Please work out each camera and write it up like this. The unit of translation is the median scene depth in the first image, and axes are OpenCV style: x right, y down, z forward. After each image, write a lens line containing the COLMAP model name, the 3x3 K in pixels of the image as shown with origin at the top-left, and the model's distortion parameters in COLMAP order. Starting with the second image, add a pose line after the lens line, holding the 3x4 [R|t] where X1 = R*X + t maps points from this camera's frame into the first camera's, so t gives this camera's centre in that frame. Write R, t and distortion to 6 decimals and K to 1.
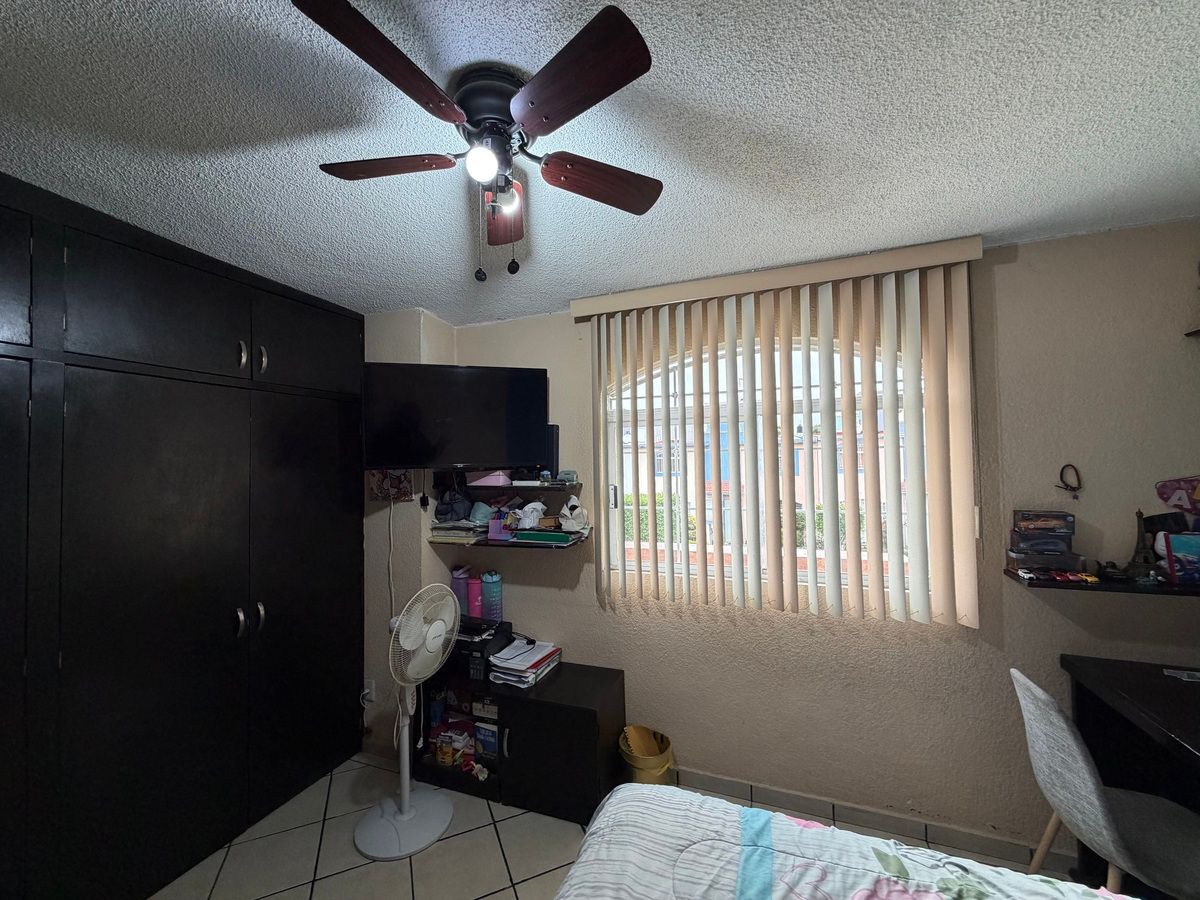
lens RADIAL K [[478.8, 0, 597.8], [0, 478.8, 449.7], [0, 0, 1]] dist [0.000368, 0.000146]
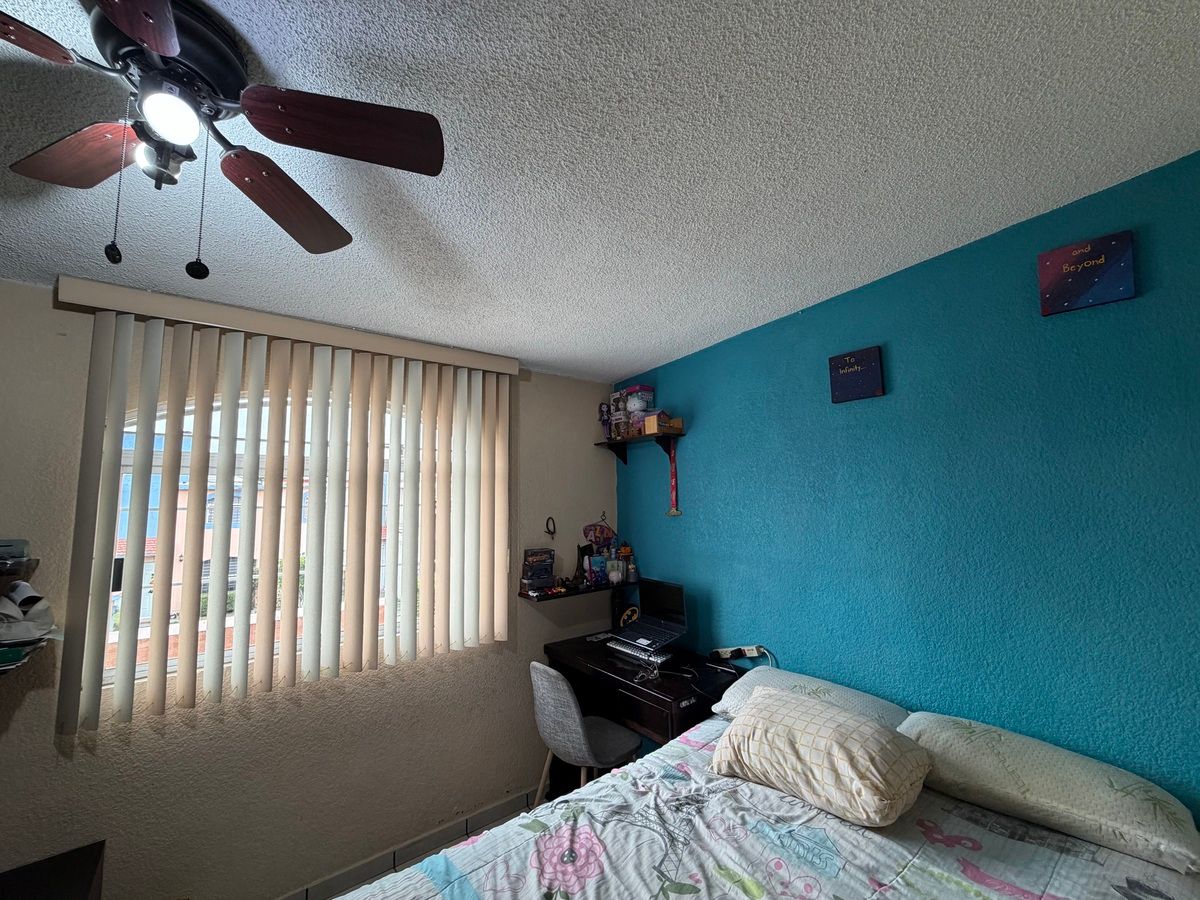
lens RADIAL K [[478.8, 0, 597.8], [0, 478.8, 449.7], [0, 0, 1]] dist [0.000368, 0.000146]
pose [[0.509012, 0.100352, 0.854890, -0.292697], [-0.015737, 0.994100, -0.107323, -0.023036], [-0.860616, 0.041175, 0.507587, 0.065887]]
